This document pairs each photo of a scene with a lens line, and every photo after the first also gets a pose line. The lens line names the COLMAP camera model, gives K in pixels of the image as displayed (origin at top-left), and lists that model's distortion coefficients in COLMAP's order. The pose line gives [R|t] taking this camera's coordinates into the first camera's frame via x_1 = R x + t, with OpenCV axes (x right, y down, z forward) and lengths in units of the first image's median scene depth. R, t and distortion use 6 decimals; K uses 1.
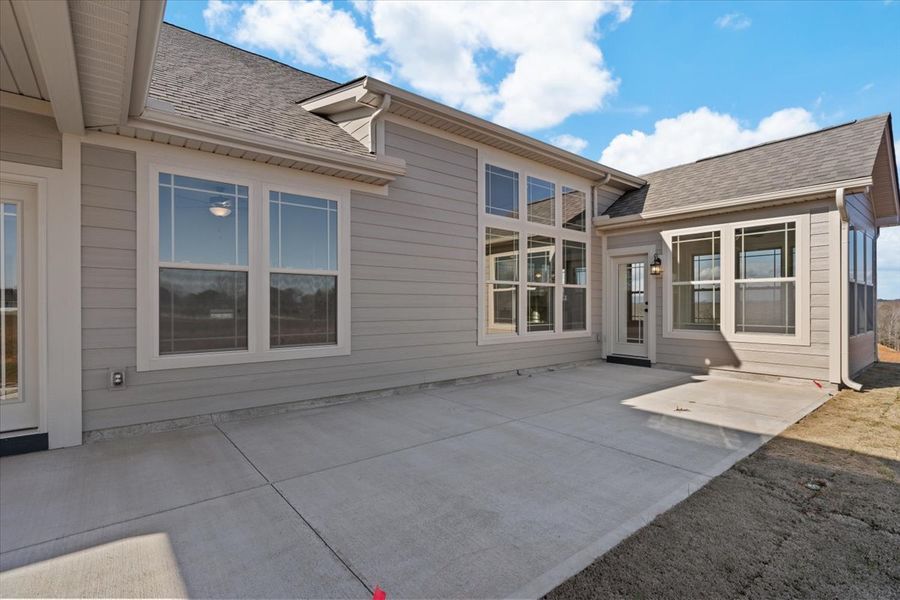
lens RADIAL K [[424.0, 0, 452.3], [0, 424.0, 304.0], [0, 0, 1]] dist [0.001466, 0.000170]
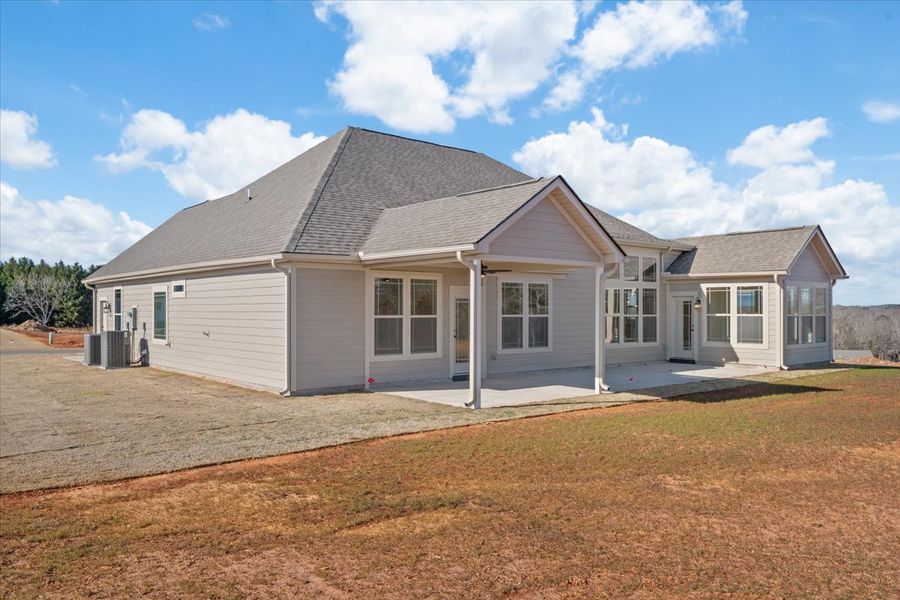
lens RADIAL K [[685.9, 0, 451.2], [0, 685.9, 303.5], [0, 0, 1]] dist [0.001892, 0.001383]
pose [[0.999933, 0.000985, 0.011491, -0.610832], [-0.000905, 0.999975, -0.006942, -0.082578], [-0.011498, 0.006932, 0.999910, -1.970771]]
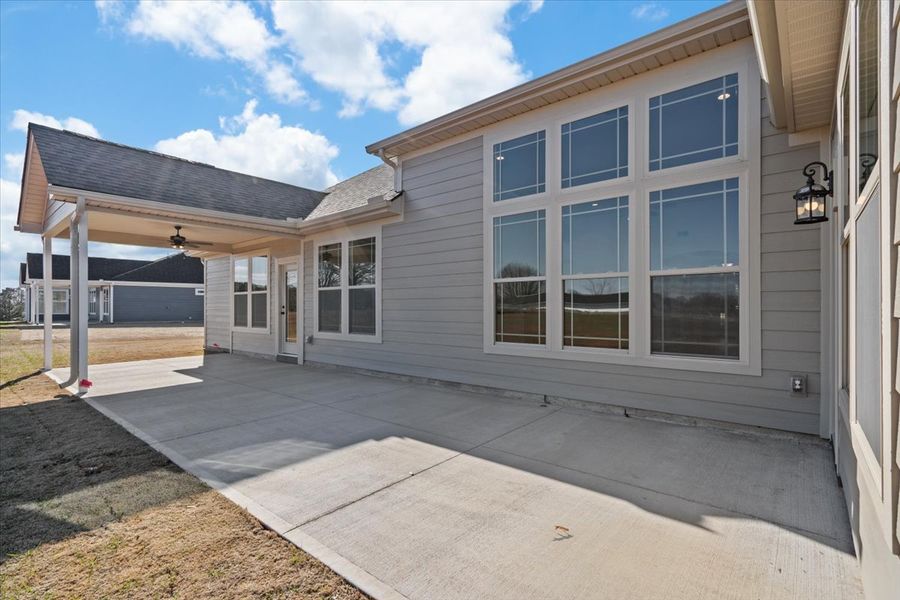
lens RADIAL K [[423.0, 0, 448.8], [0, 423.0, 309.2], [0, 0, 1]] dist [-0.003522, -0.000346]
pose [[0.178722, -0.001391, -0.983899, 0.872750], [0.001000, 0.999999, -0.001232, 0.005736], [0.983899, -0.000764, 0.178723, 0.719891]]
